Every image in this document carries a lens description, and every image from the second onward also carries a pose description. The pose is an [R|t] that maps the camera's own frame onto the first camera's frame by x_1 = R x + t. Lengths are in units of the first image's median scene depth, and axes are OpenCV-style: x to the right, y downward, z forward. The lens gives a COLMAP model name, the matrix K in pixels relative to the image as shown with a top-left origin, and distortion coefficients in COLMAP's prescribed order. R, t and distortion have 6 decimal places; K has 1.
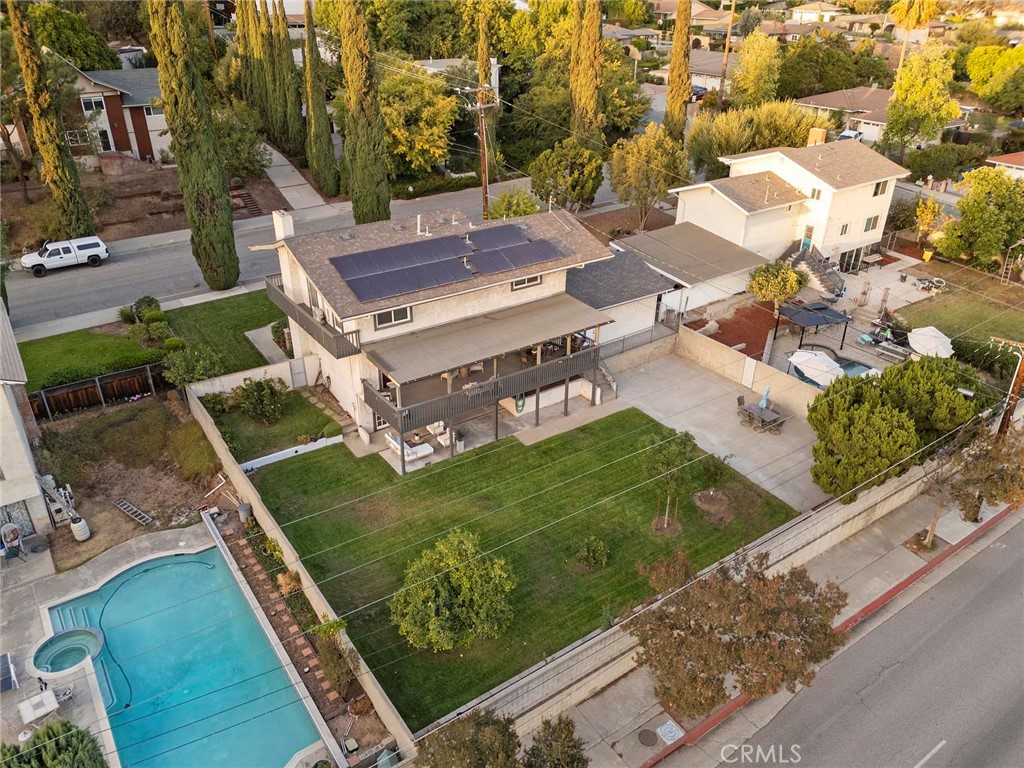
lens RADIAL K [[751.3, 0, 513.8], [0, 751.3, 378.9], [0, 0, 1]] dist [0.076508, -0.075769]
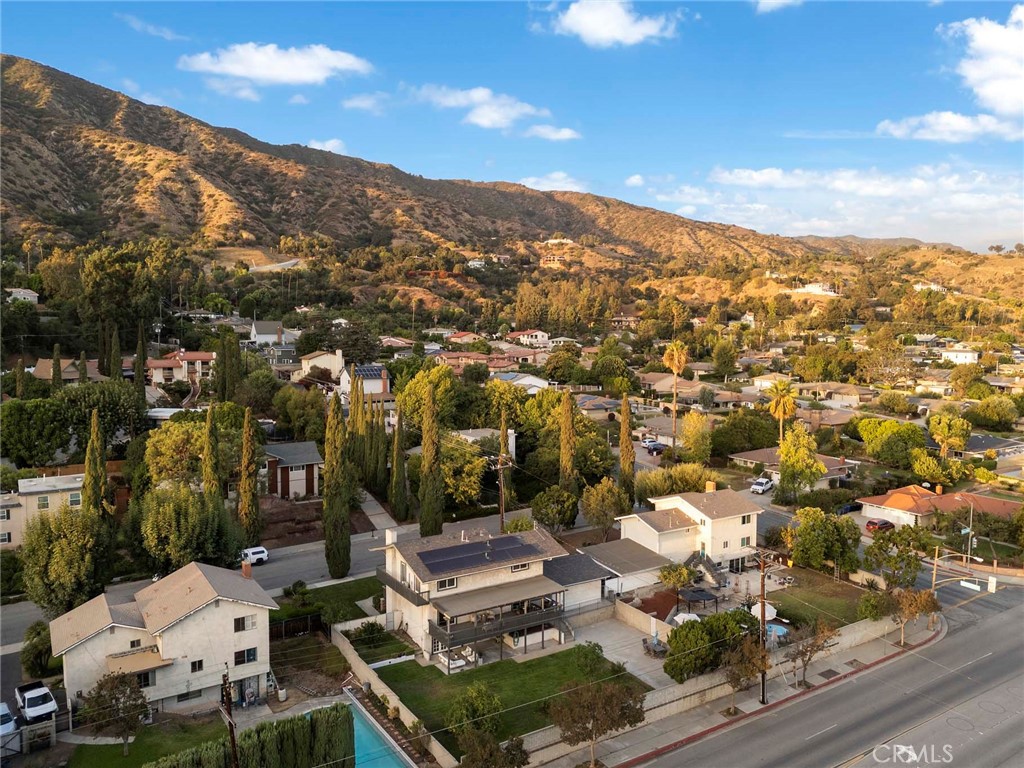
lens RADIAL K [[751.3, 0, 512.5], [0, 751.3, 374.4], [0, 0, 1]] dist [0.076508, -0.075769]
pose [[0.999199, -0.002646, -0.039932, 0.054988], [-0.014186, 0.909602, -0.415239, 0.153369], [0.037421, 0.415473, 0.908836, -0.641548]]
